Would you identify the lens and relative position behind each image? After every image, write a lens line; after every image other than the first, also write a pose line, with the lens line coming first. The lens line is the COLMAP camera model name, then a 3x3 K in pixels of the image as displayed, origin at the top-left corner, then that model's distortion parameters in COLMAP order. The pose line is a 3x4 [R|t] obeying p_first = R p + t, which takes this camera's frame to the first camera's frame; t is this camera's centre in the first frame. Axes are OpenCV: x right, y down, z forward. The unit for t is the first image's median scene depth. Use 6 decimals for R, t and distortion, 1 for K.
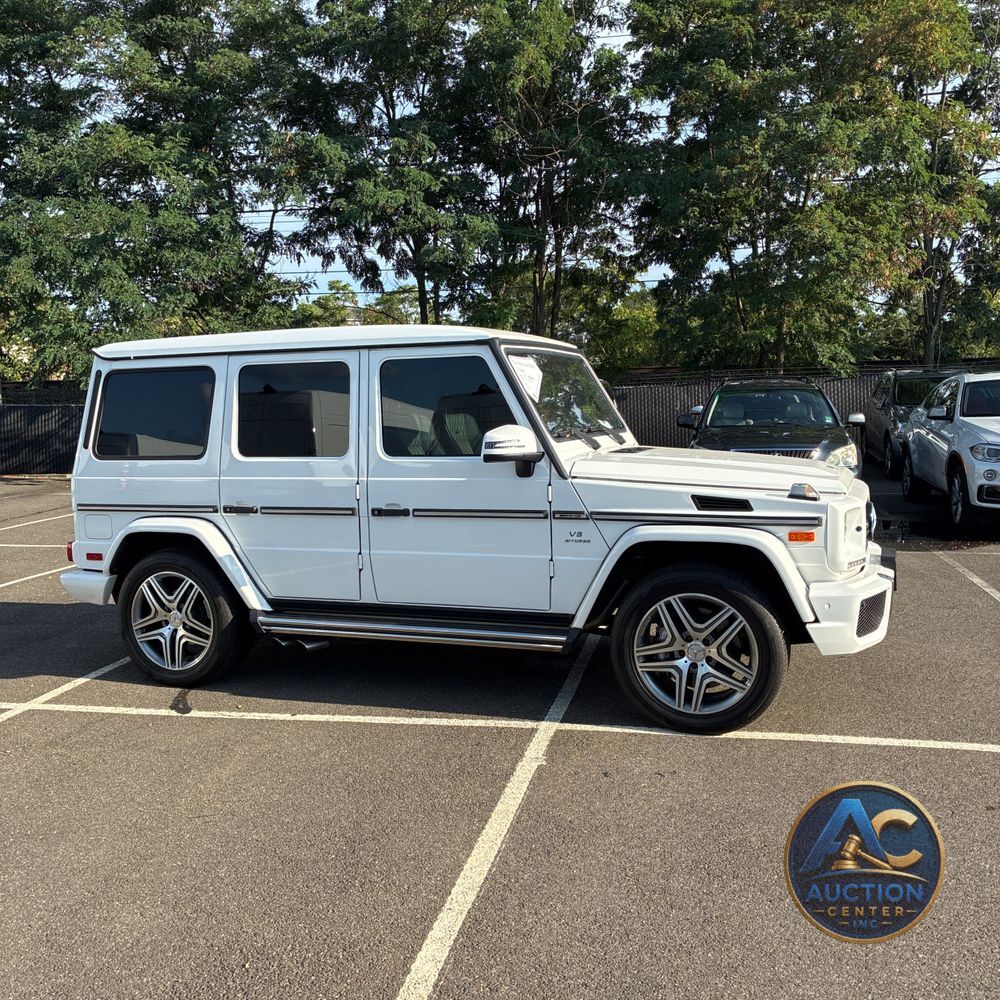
lens RADIAL K [[1010.3, 0, 511.1], [0, 1010.3, 483.3], [0, 0, 1]] dist [0.009300, 0.027384]
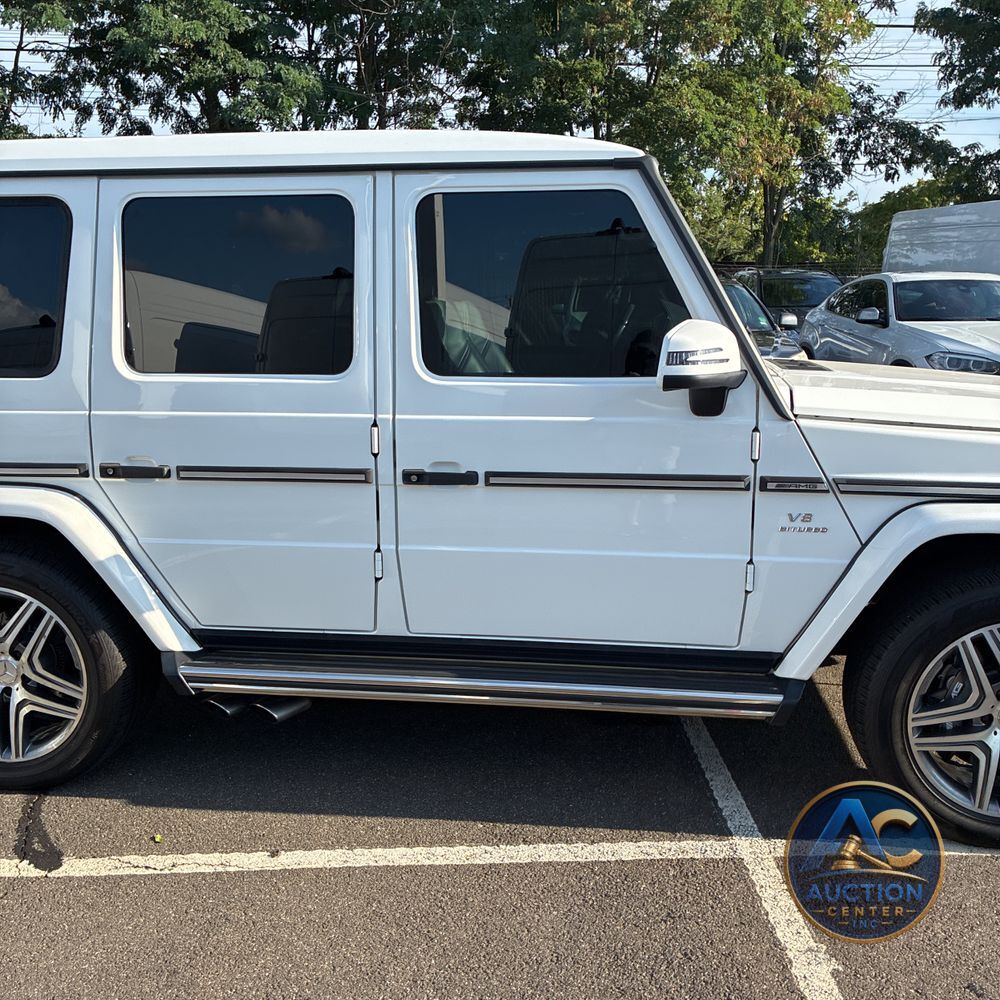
lens RADIAL K [[1010.3, 0, 511.1], [0, 1010.3, 483.3], [0, 0, 1]] dist [0.009300, 0.027384]
pose [[0.973765, -0.020214, 0.226657, -0.201425], [-0.002103, 0.995205, 0.097792, -0.021471], [-0.227547, -0.095703, 0.969053, 0.445407]]
